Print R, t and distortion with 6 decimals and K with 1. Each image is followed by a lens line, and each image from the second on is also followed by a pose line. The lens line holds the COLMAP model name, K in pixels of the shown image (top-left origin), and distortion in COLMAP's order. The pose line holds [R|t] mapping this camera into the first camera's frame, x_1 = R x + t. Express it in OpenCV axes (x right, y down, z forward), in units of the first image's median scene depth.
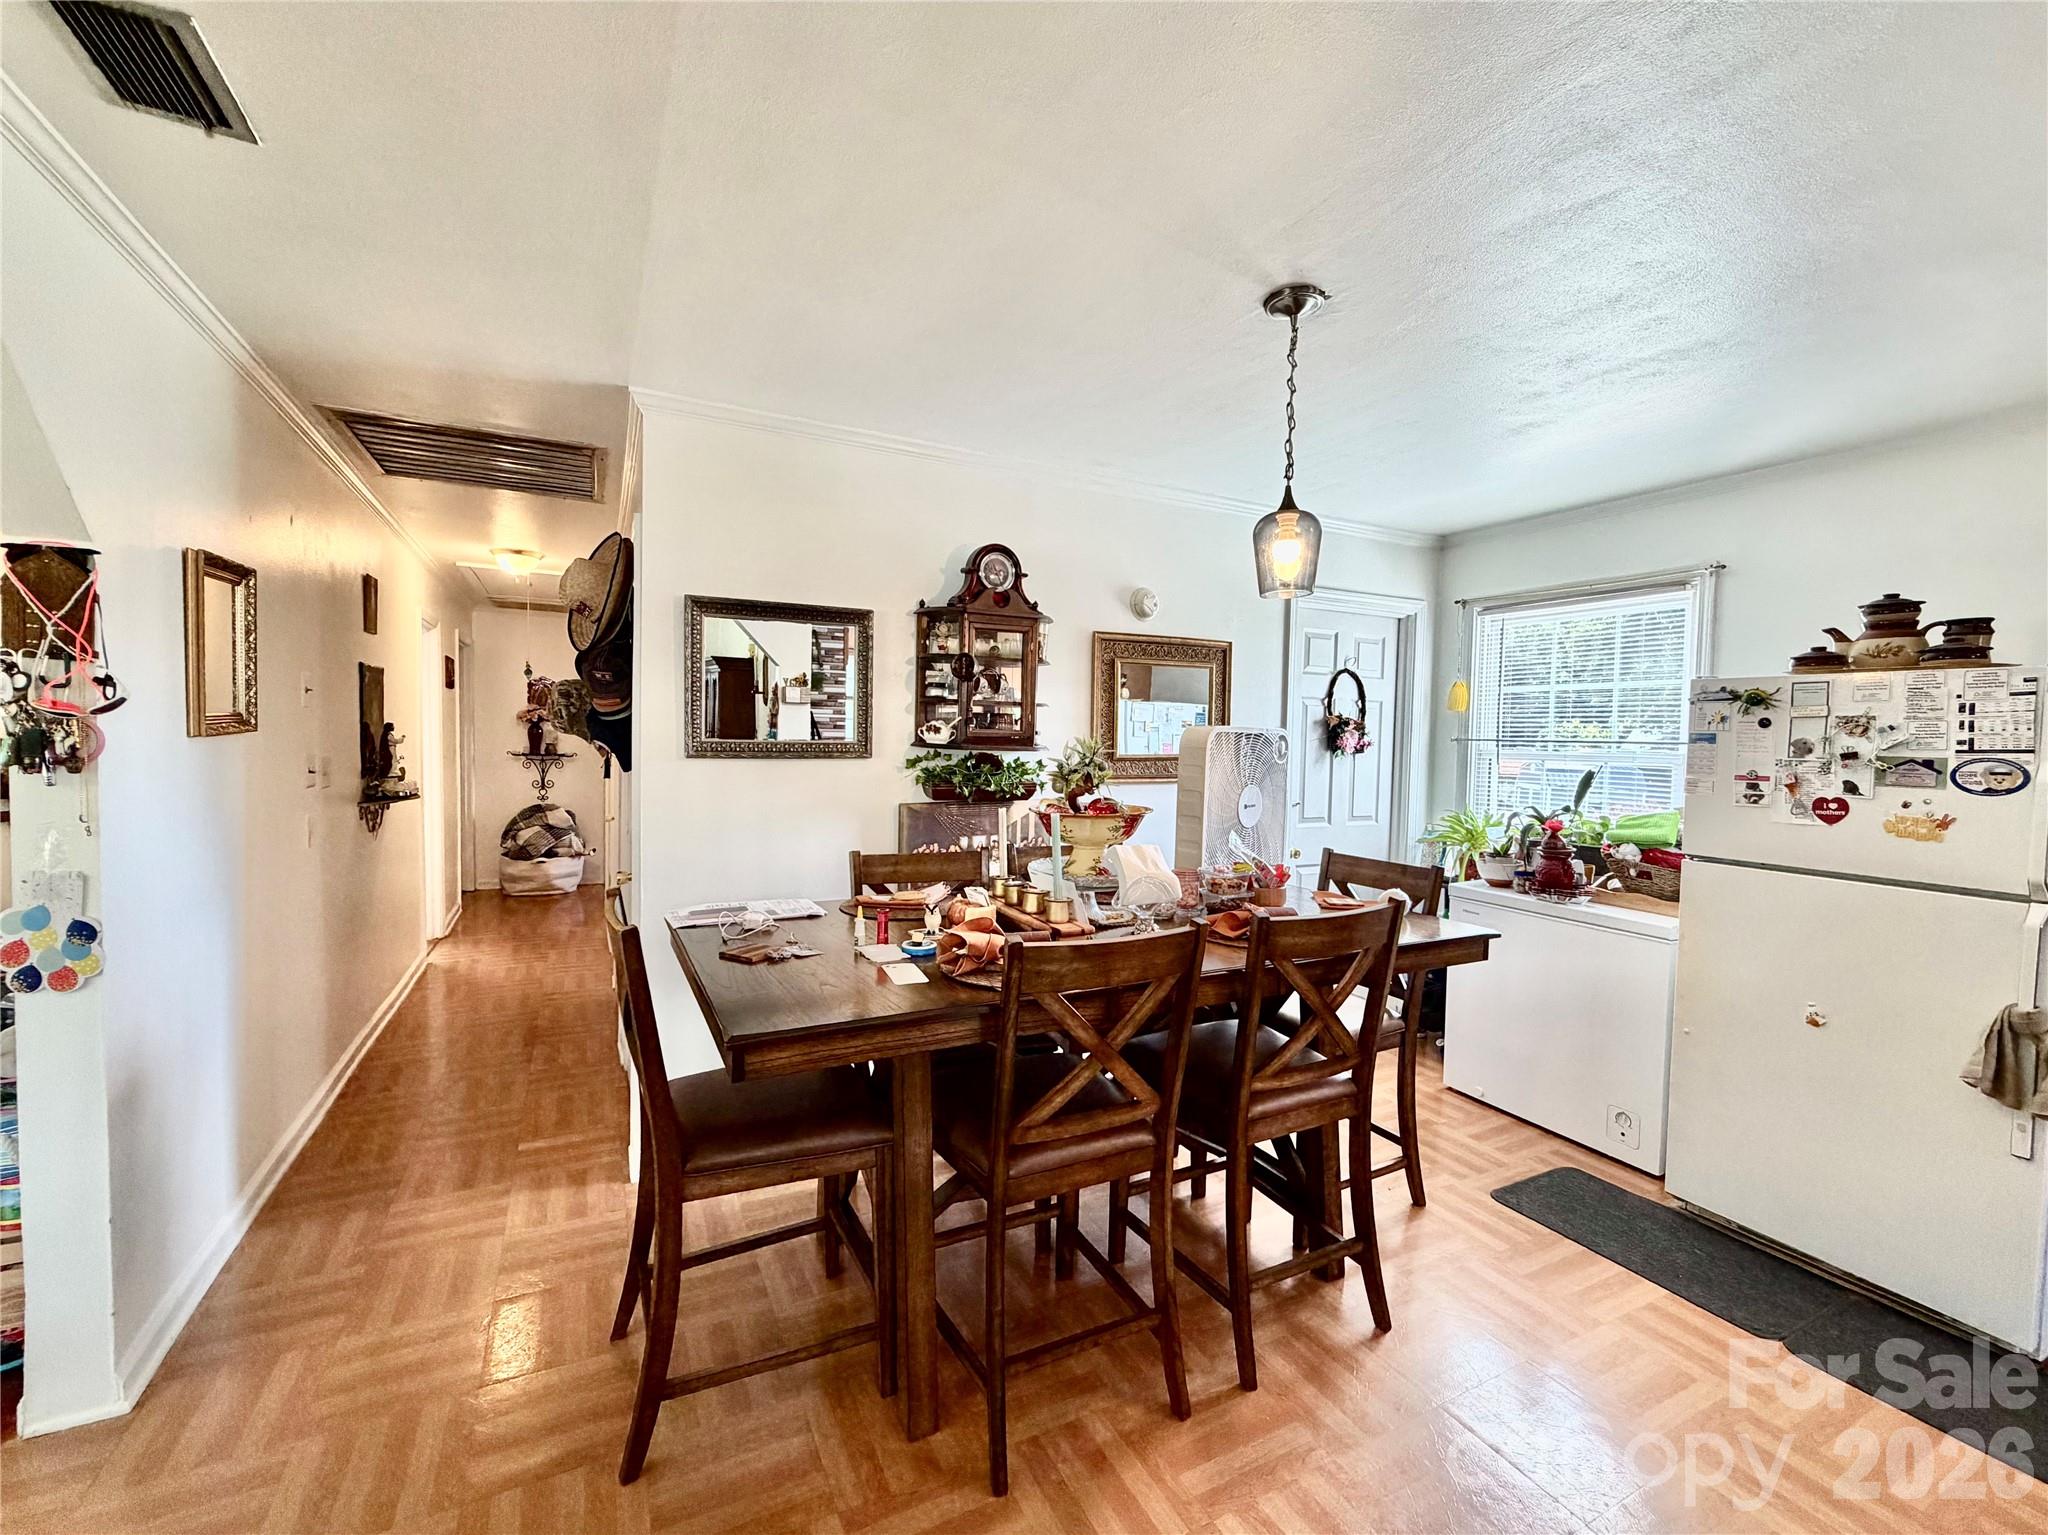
lens RADIAL K [[839.6, 0, 1024.2], [0, 839.6, 772.2], [0, 0, 1]] dist [-0.000629, 0.000375]
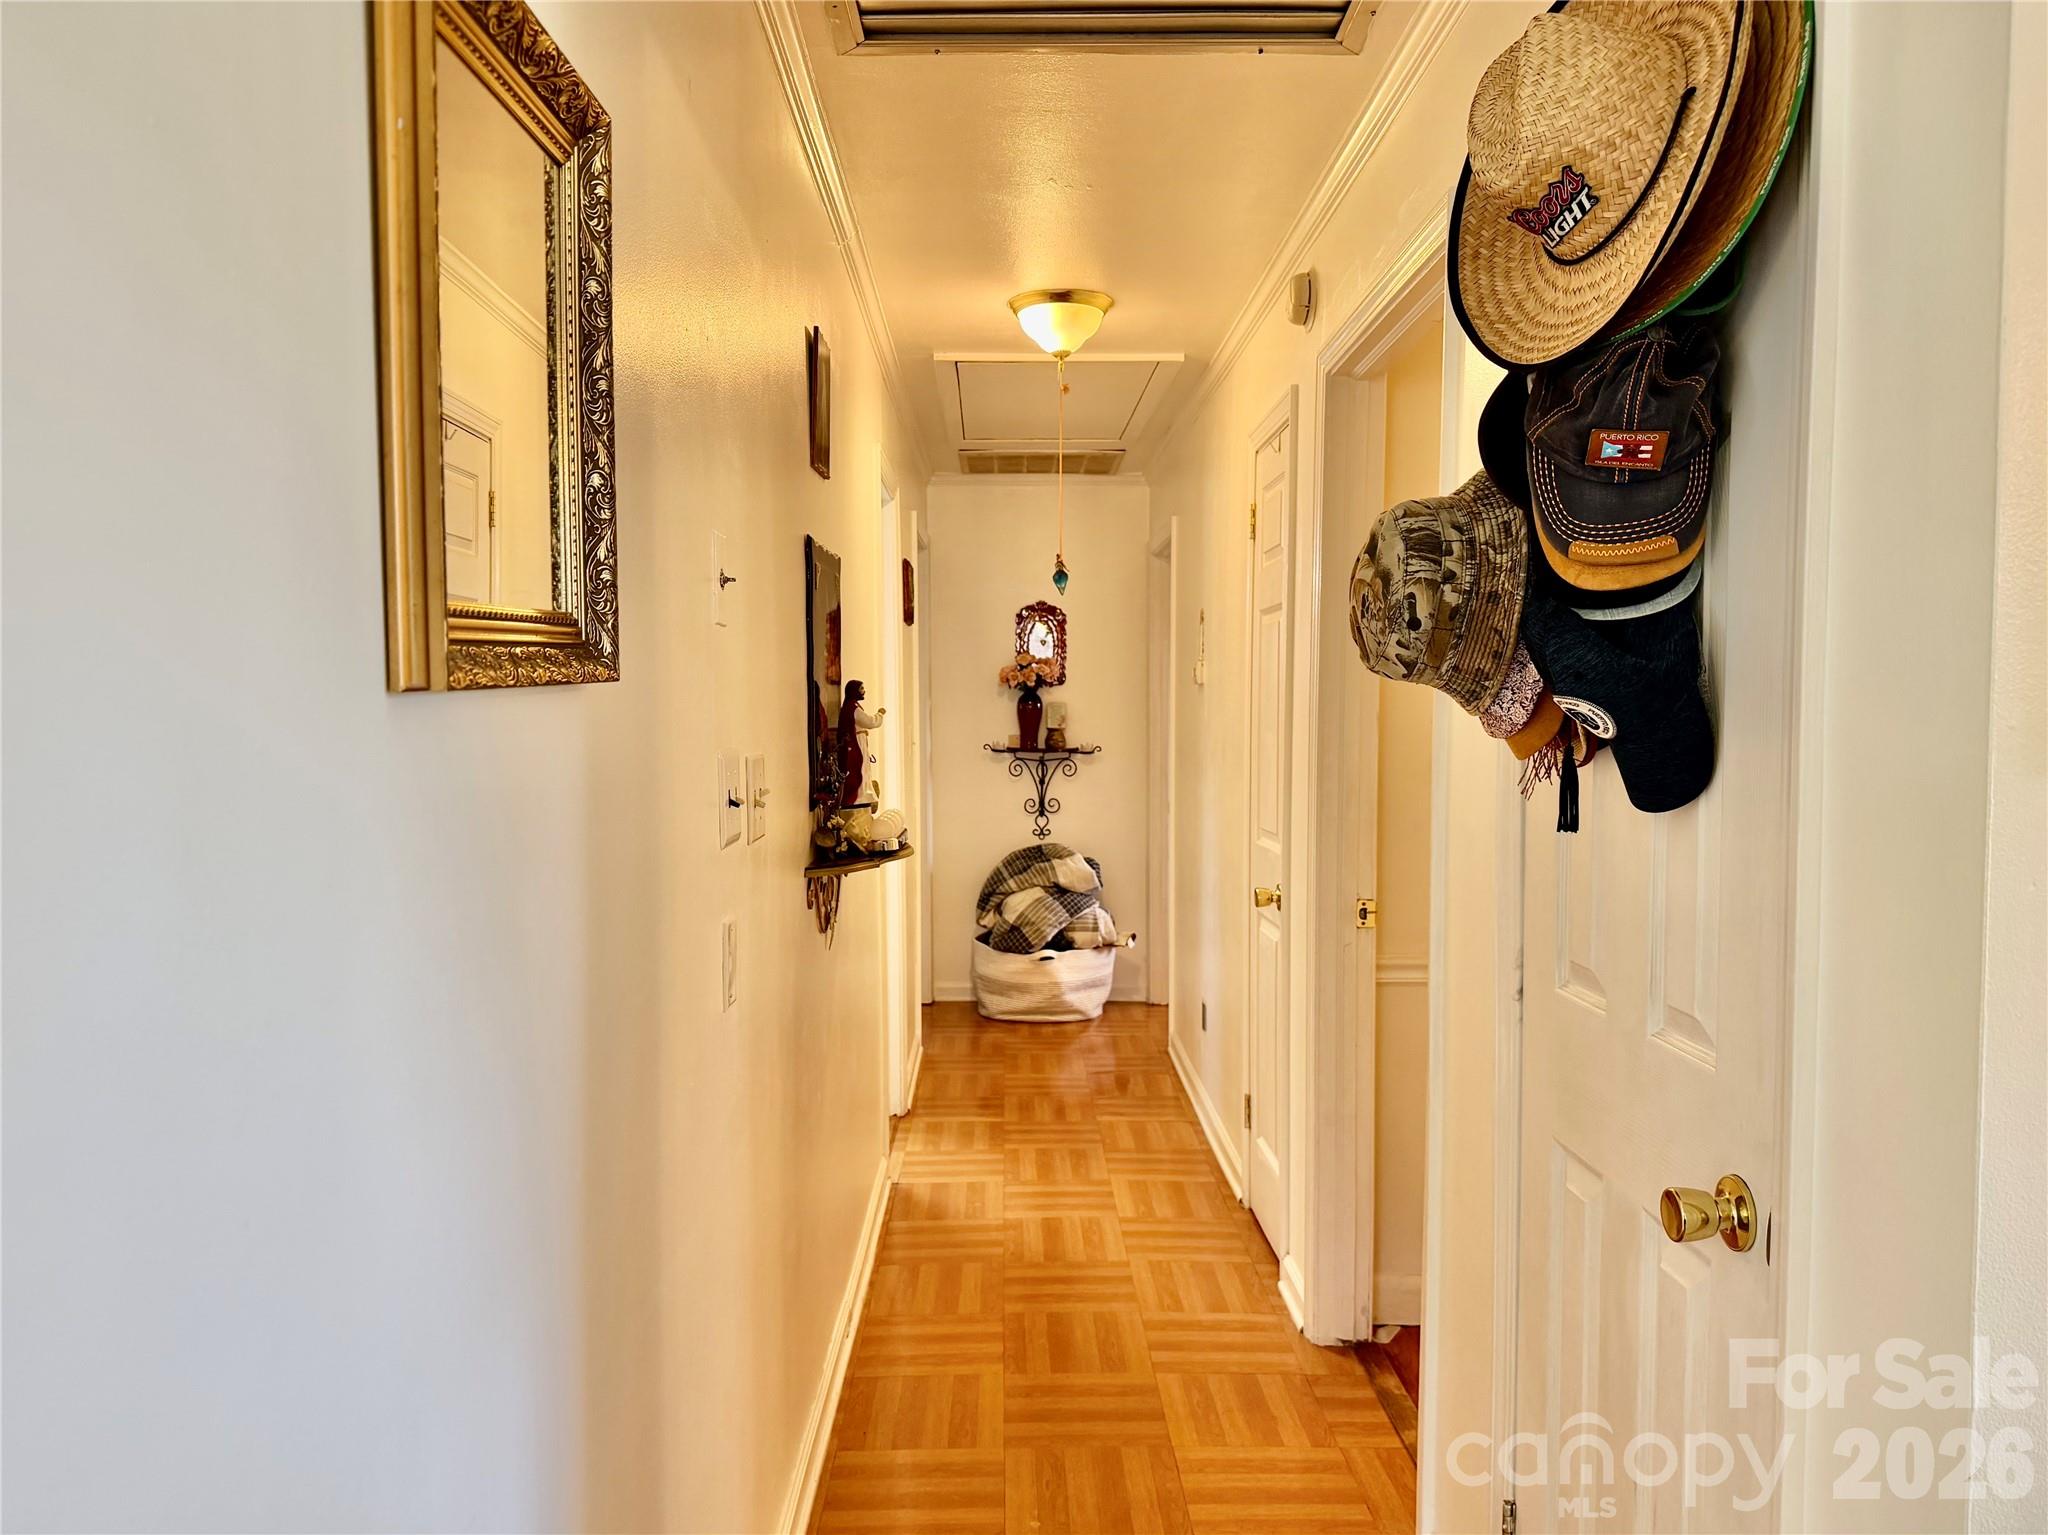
lens RADIAL K [[1408.9, 0, 1023.9], [0, 1408.9, 781.0], [0, 0, 1]] dist [0.008111, 0.000703]
pose [[0.894069, 0.000832, -0.447928, -0.257078], [0.001224, 0.999990, 0.004301, -0.006919], [0.447928, -0.004394, 0.894059, 0.283500]]
